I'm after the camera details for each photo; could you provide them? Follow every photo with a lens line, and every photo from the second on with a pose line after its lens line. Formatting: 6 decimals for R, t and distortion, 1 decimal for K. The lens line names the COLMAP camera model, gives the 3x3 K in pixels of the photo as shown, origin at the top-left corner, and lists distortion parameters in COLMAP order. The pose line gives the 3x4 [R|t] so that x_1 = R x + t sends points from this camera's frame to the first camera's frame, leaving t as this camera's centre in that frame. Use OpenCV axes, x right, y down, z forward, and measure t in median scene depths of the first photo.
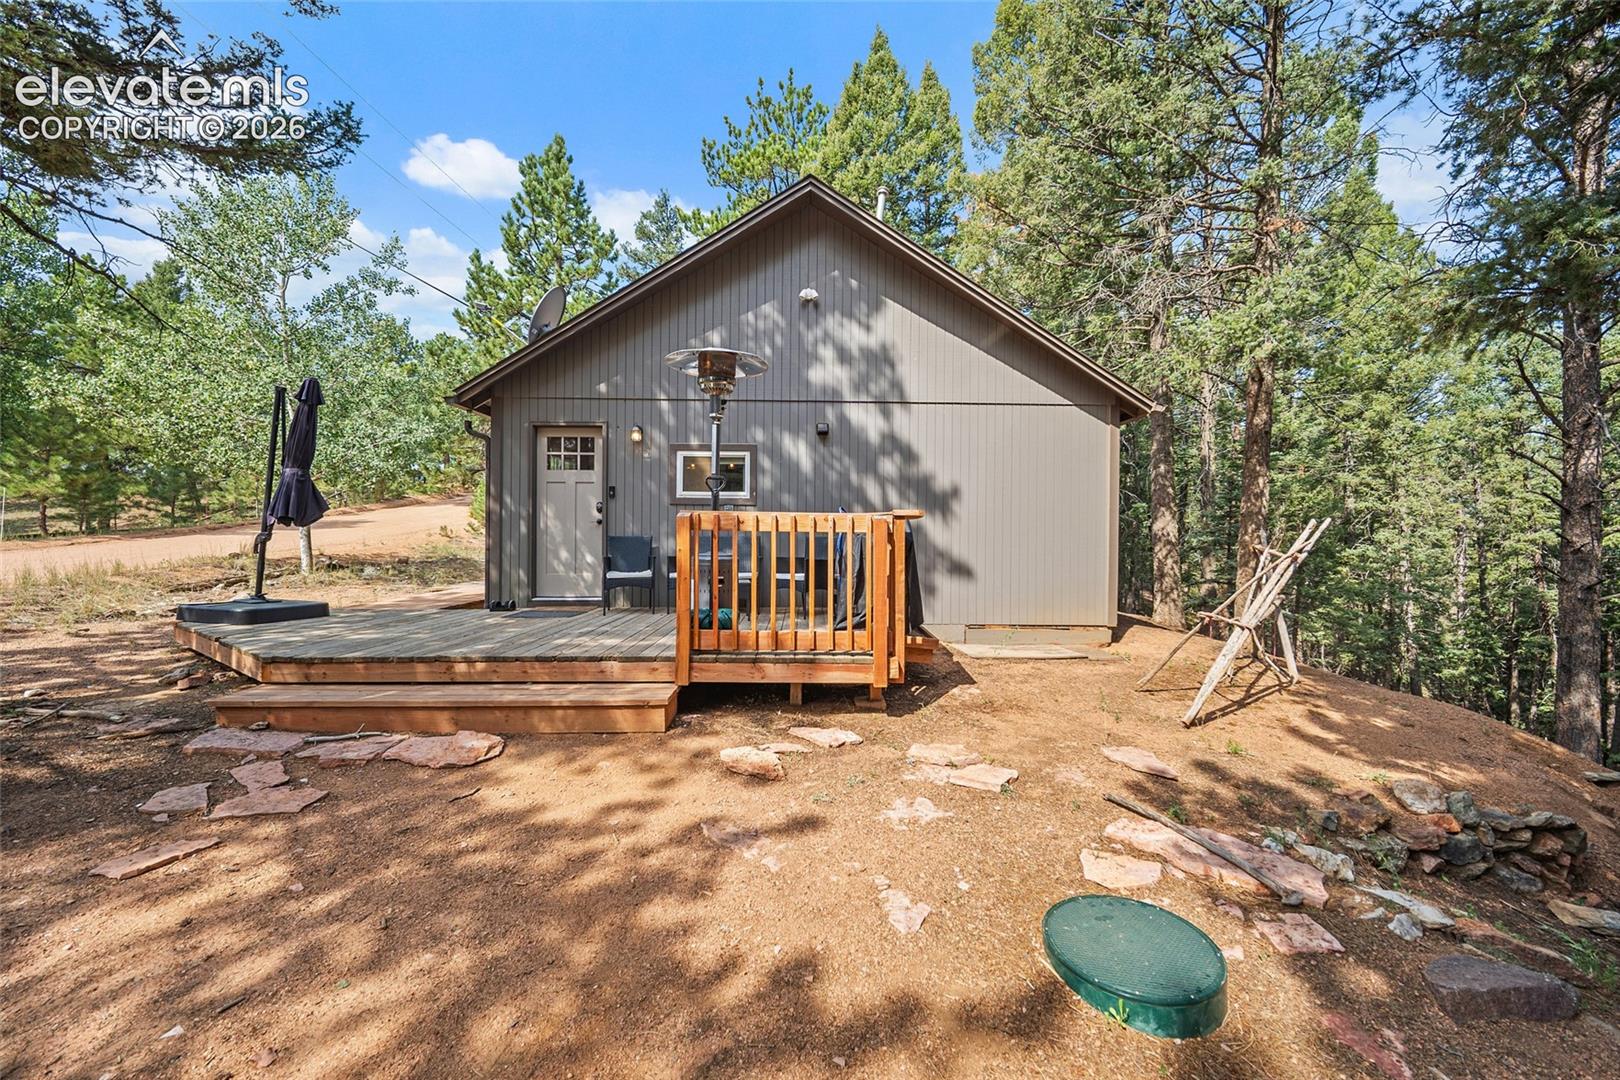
lens RADIAL K [[638.7, 0, 813.6], [0, 638.7, 536.1], [0, 0, 1]] dist [-0.003178, -0.000154]
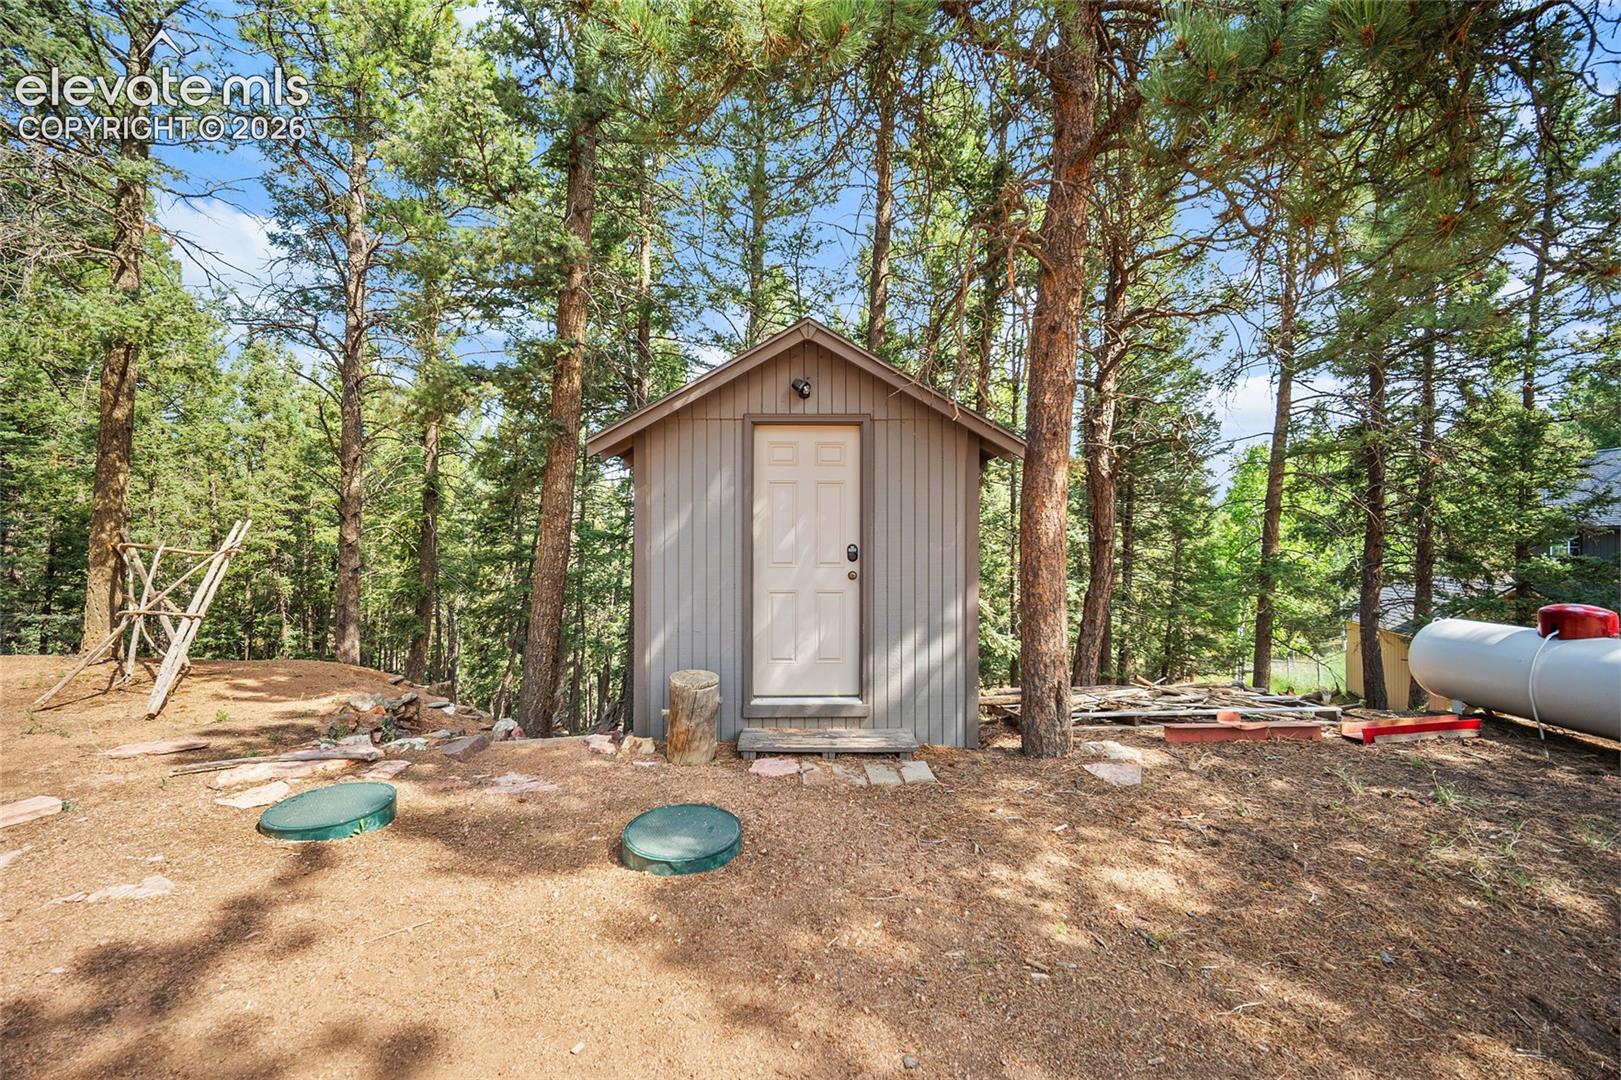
lens RADIAL K [[639.1, 0, 814.3], [0, 639.1, 537.9], [0, 0, 1]] dist [-0.003178, -0.000154]
pose [[-0.031443, -0.001748, 0.999504, -0.359936], [-0.004632, 0.999988, 0.001603, -0.000338], [-0.999495, -0.004580, -0.031451, -0.031902]]
